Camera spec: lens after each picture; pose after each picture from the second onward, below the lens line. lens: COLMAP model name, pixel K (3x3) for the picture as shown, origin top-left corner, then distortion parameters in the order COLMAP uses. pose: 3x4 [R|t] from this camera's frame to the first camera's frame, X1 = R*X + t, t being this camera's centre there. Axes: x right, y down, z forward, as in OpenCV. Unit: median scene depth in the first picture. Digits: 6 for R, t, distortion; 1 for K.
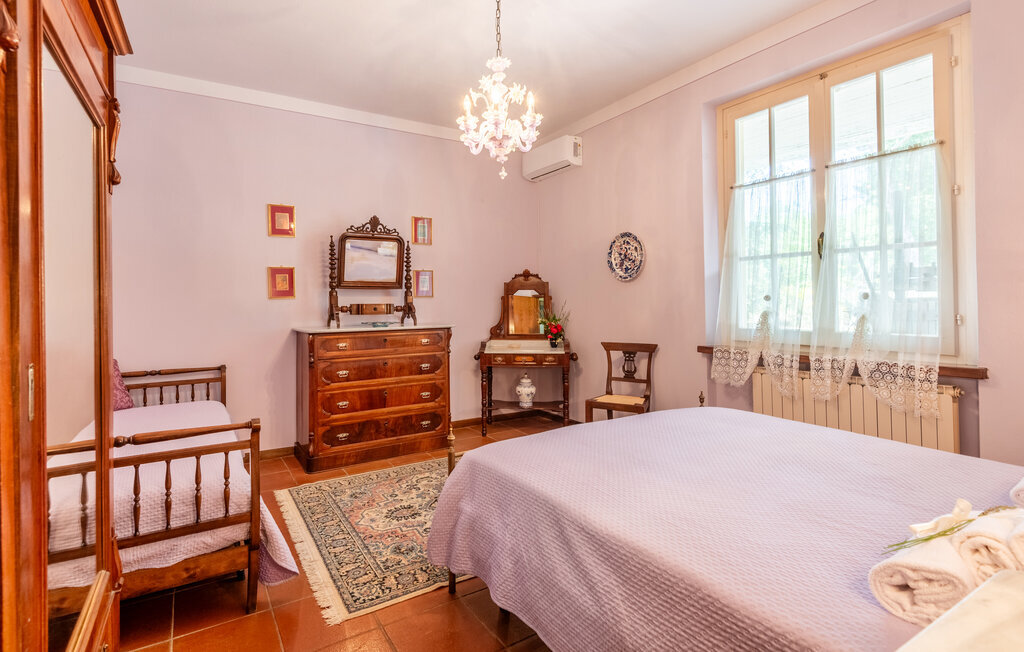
lens RADIAL K [[471.2, 0, 510.4], [0, 471.2, 305.1], [0, 0, 1]] dist [0.001612, -0.000127]
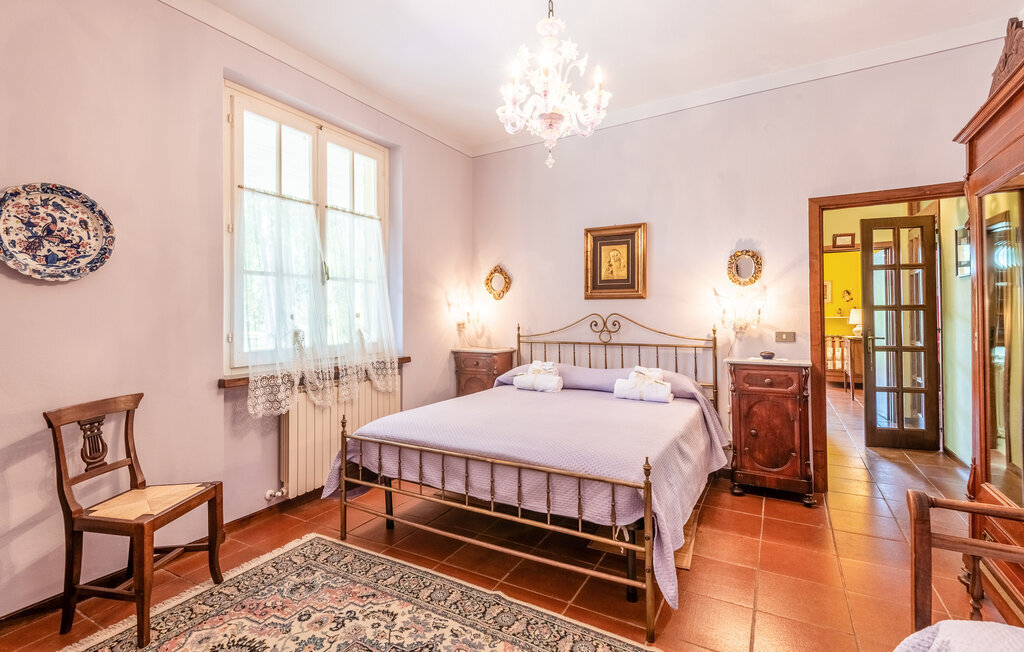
lens RADIAL K [[471.2, 0, 510.4], [0, 471.2, 305.1], [0, 0, 1]] dist [0.001612, -0.000127]
pose [[-0.449727, 0.032798, 0.892563, -0.503467], [0.022412, 0.999425, -0.025432, -0.004392], [-0.892885, 0.008567, -0.450204, 0.968879]]
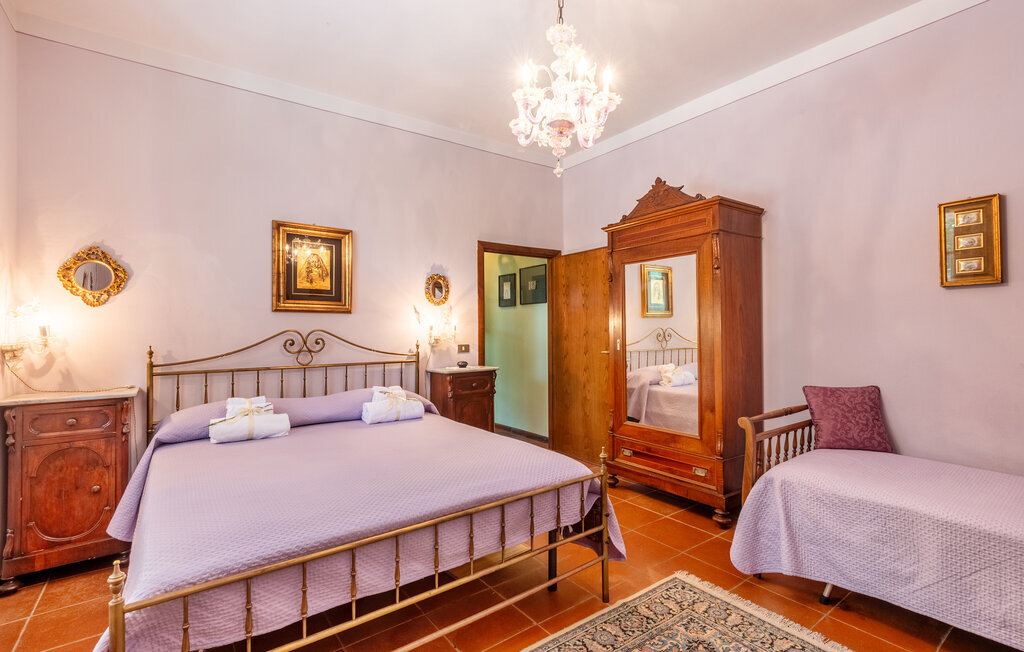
lens RADIAL K [[464.7, 0, 522.0], [0, 464.7, 321.1], [0, 0, 1]] dist [0.002261, 0.000178]
pose [[-0.997233, 0.020395, -0.071486, 0.075148], [0.020850, 0.999767, -0.005634, -0.011348], [0.071354, -0.007109, -0.997426, 1.216079]]
